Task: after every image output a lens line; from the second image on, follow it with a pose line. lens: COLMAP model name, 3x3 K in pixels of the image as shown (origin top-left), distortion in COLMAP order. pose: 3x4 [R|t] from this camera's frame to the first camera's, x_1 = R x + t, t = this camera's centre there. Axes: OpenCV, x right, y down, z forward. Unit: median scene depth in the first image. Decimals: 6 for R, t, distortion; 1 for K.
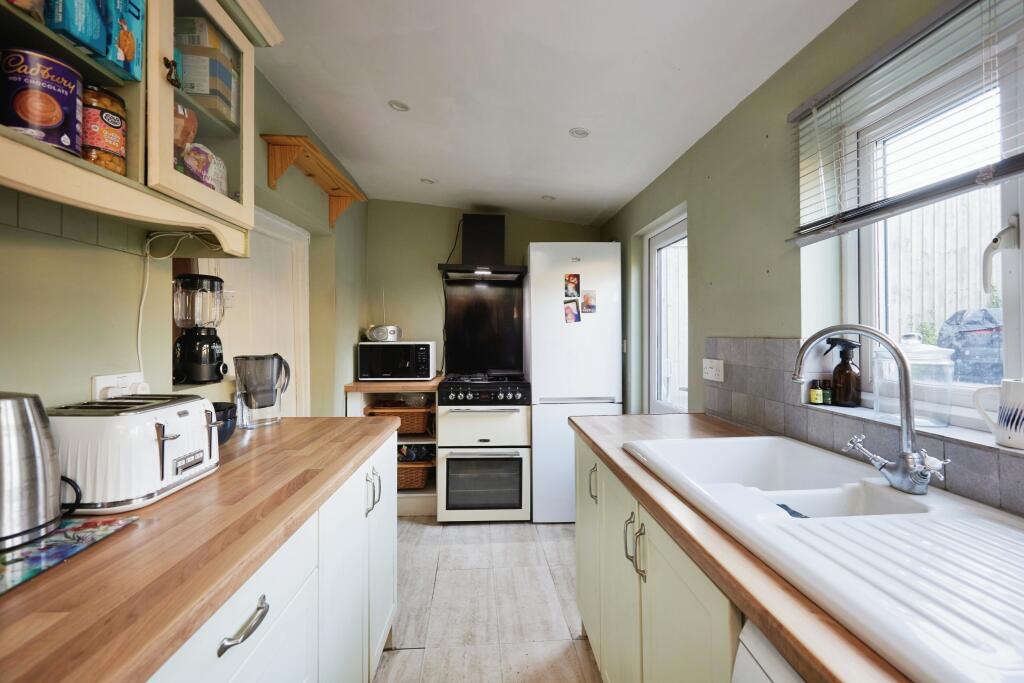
lens RADIAL K [[469.4, 0, 509.4], [0, 469.4, 335.7], [0, 0, 1]] dist [0.000720, 0.000055]
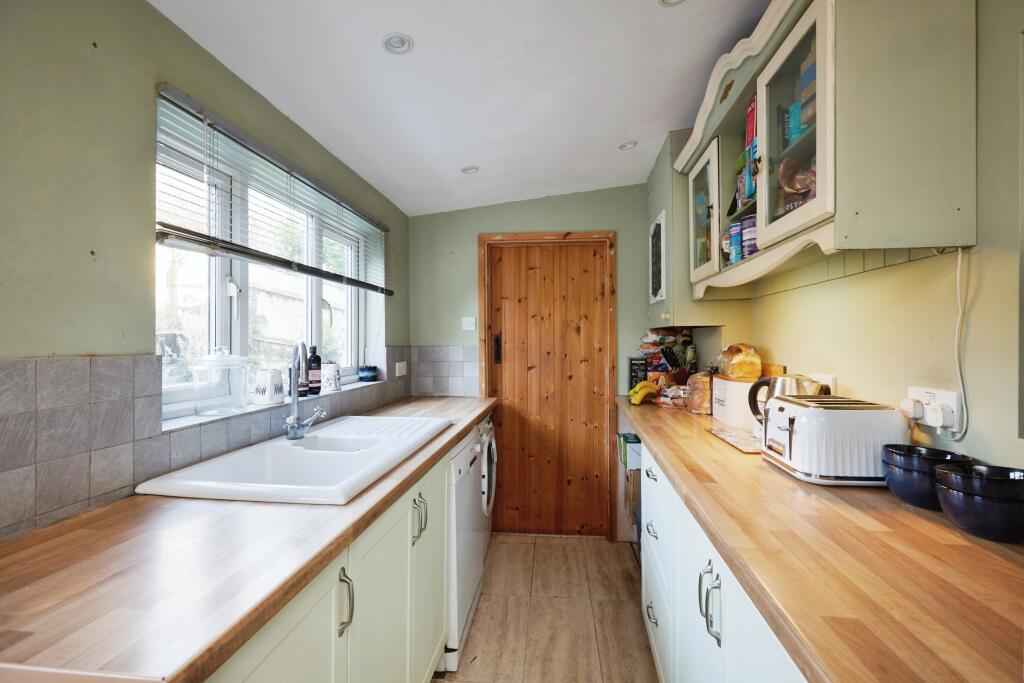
lens RADIAL K [[469.4, 0, 507.9], [0, 469.4, 338.3], [0, 0, 1]] dist [0.000720, 0.000055]
pose [[-0.985072, 0.002548, 0.172126, -0.164362], [0.002756, 0.999996, 0.000969, -0.024896], [-0.172123, 0.001428, -0.985074, 2.060822]]
